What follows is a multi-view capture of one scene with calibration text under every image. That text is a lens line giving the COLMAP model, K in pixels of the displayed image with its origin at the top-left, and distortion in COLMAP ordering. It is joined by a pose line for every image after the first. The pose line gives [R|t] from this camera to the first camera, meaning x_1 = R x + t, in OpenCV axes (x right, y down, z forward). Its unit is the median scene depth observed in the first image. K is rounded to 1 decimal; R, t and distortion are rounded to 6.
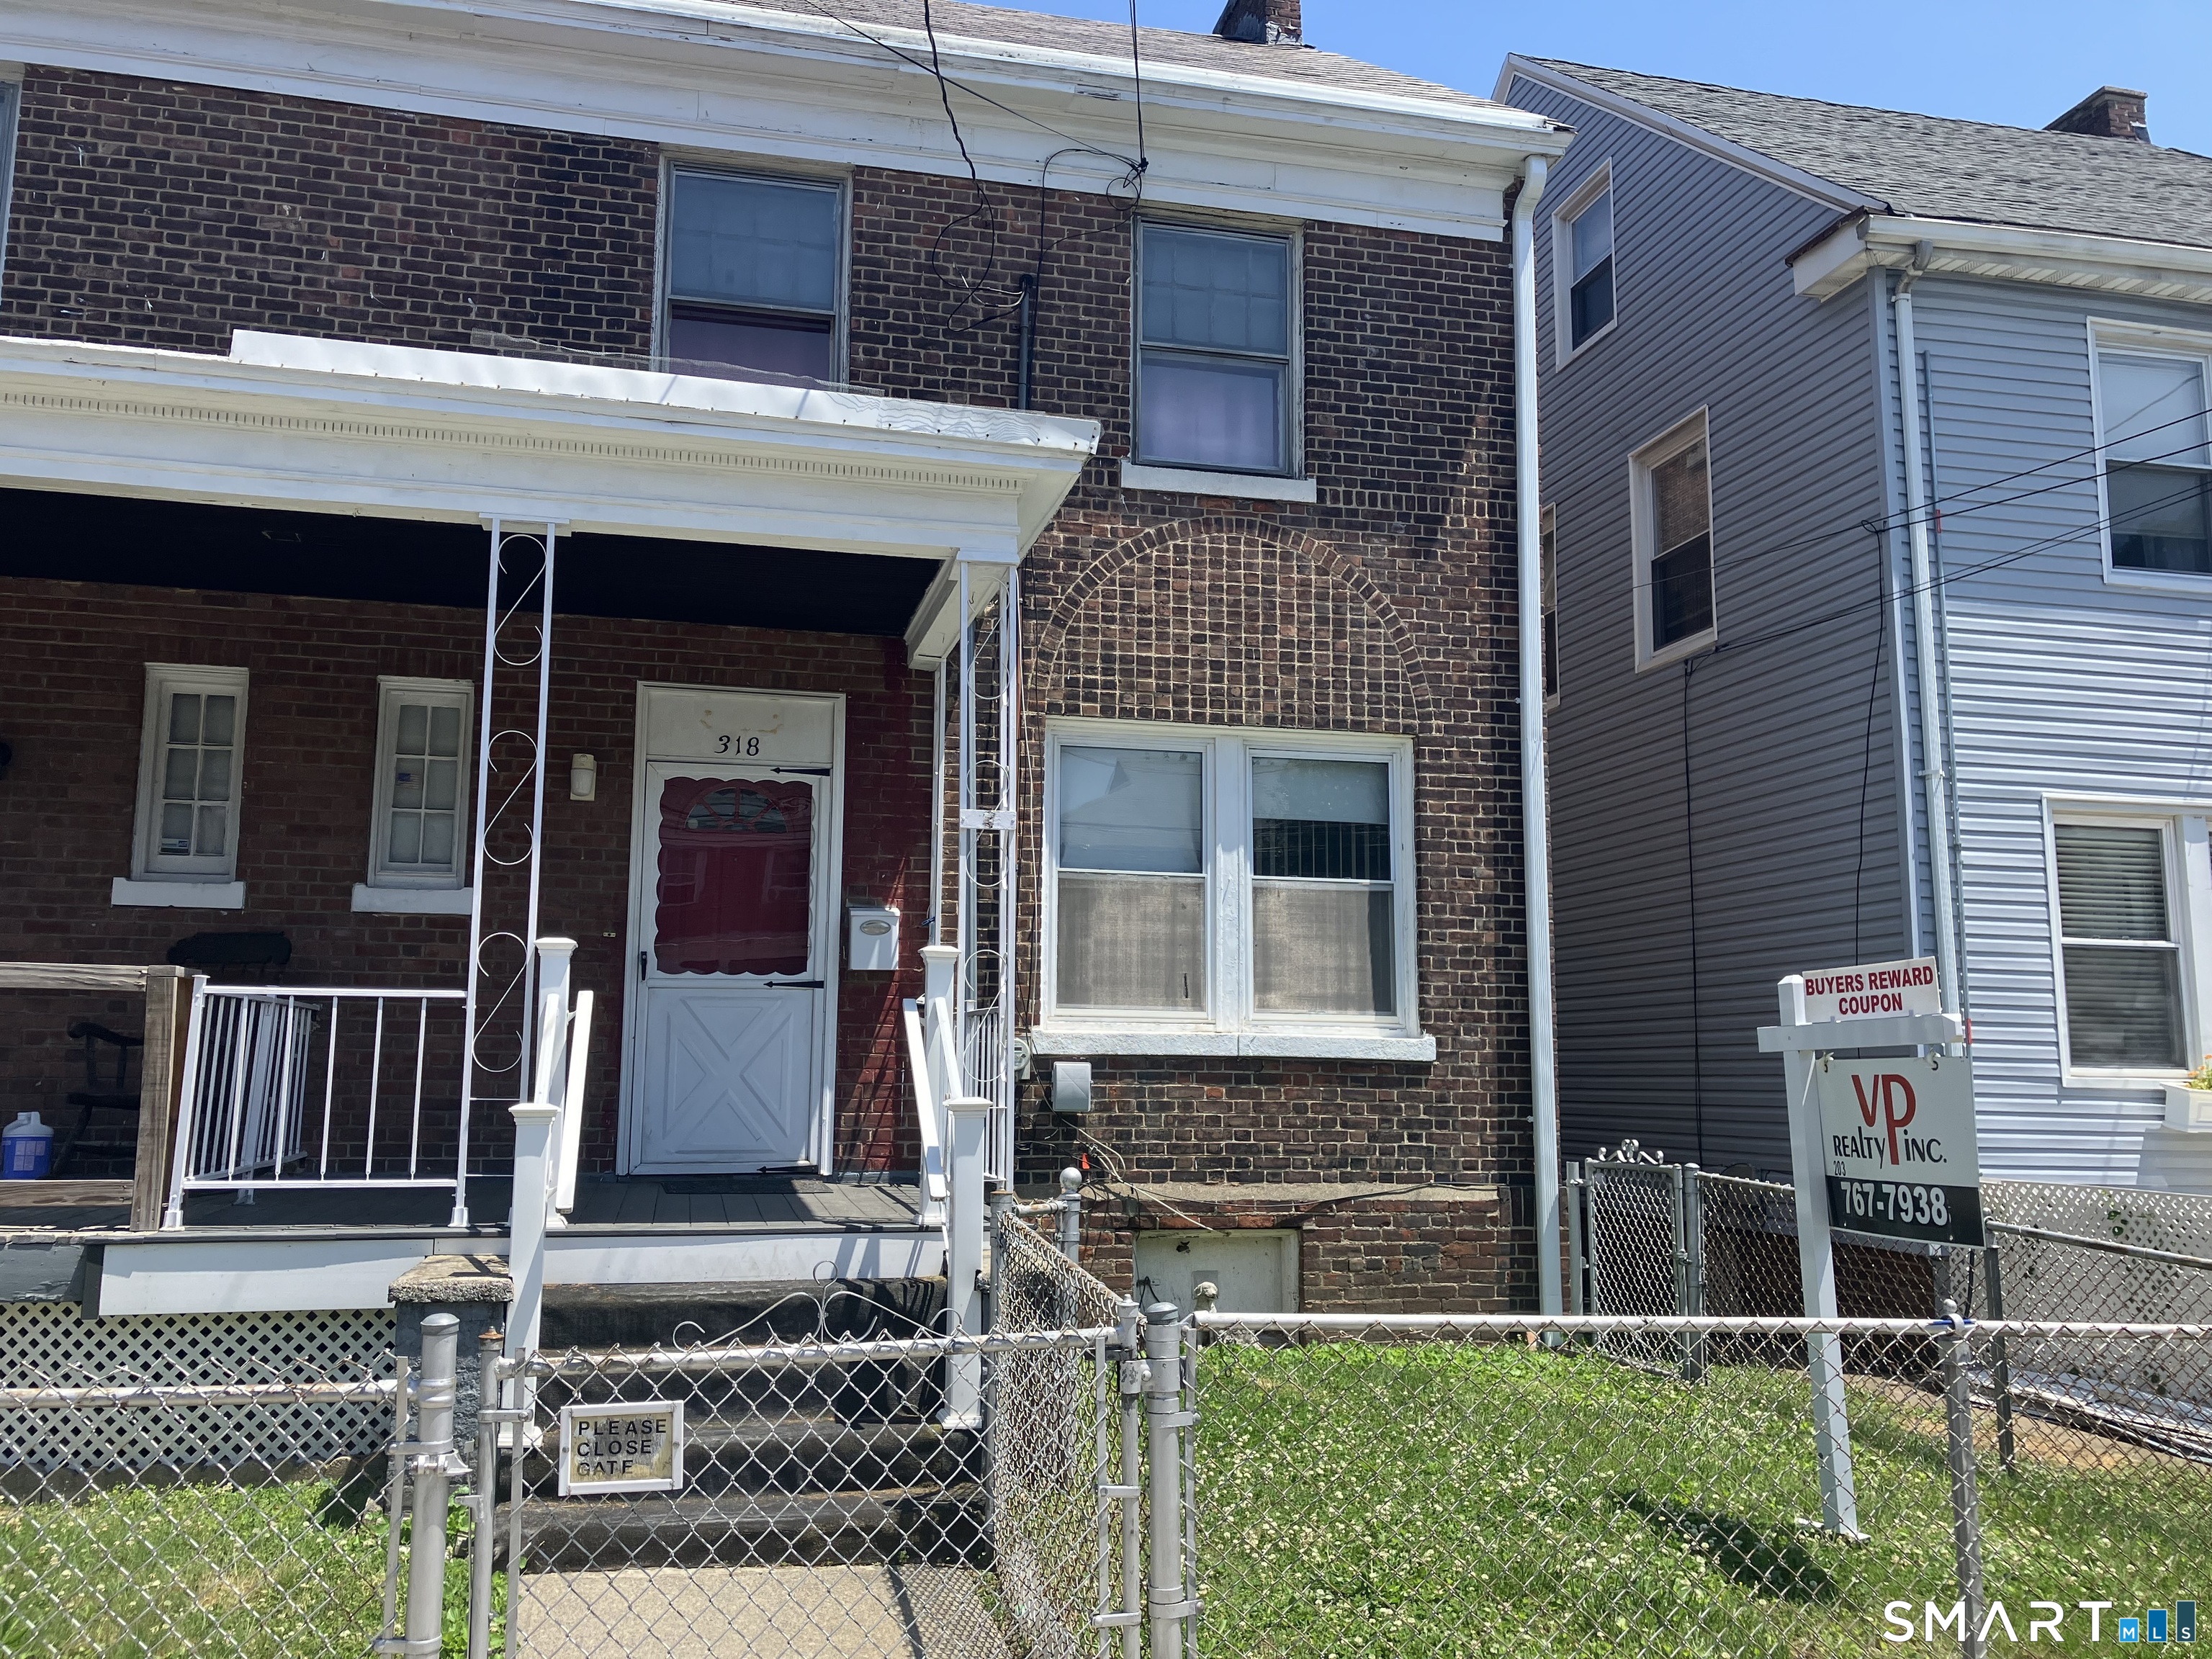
lens RADIAL K [[1880.6, 0, 1106.0], [0, 1880.6, 829.5], [0, 0, 1]] dist [0.004468, 0.004201]
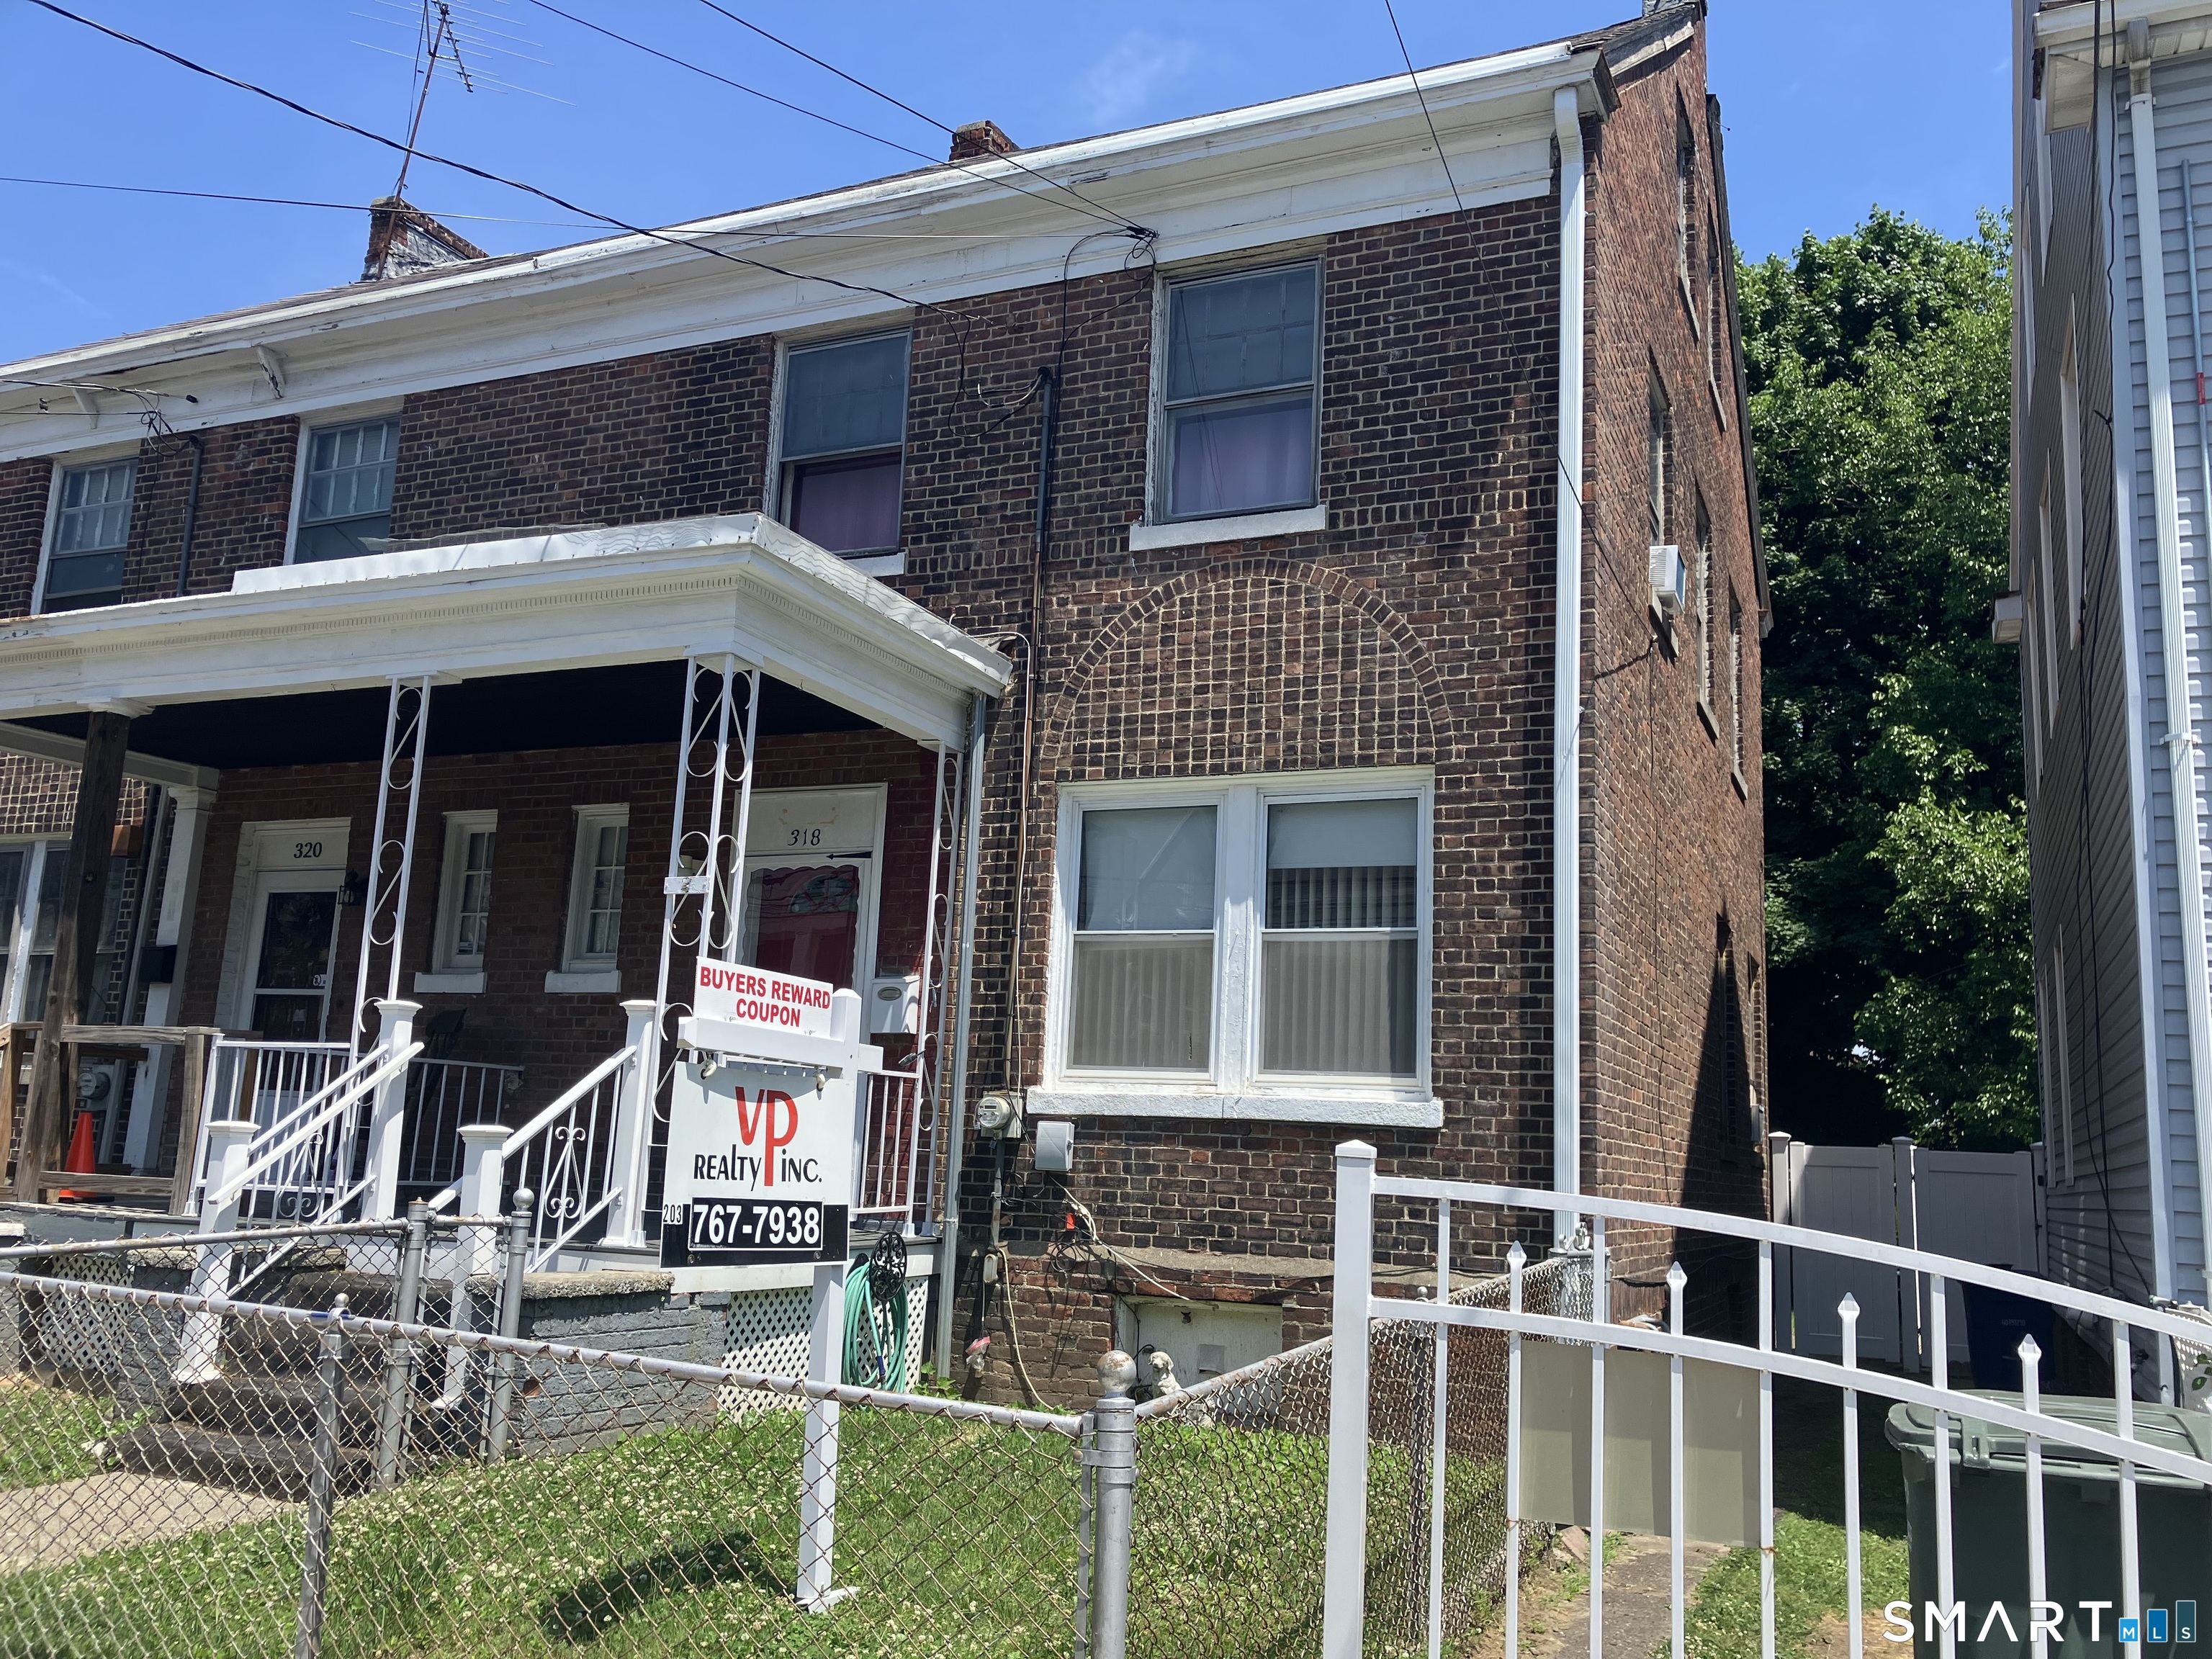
lens RADIAL K [[1907.6, 0, 1106.0], [0, 1907.6, 829.5], [0, 0, 1]] dist [0.022461, 0.001361]
pose [[0.783316, -0.084625, -0.615837, 0.610095], [0.047319, 0.995933, -0.076668, 0.044246], [0.619821, 0.030914, 0.784134, 0.192326]]
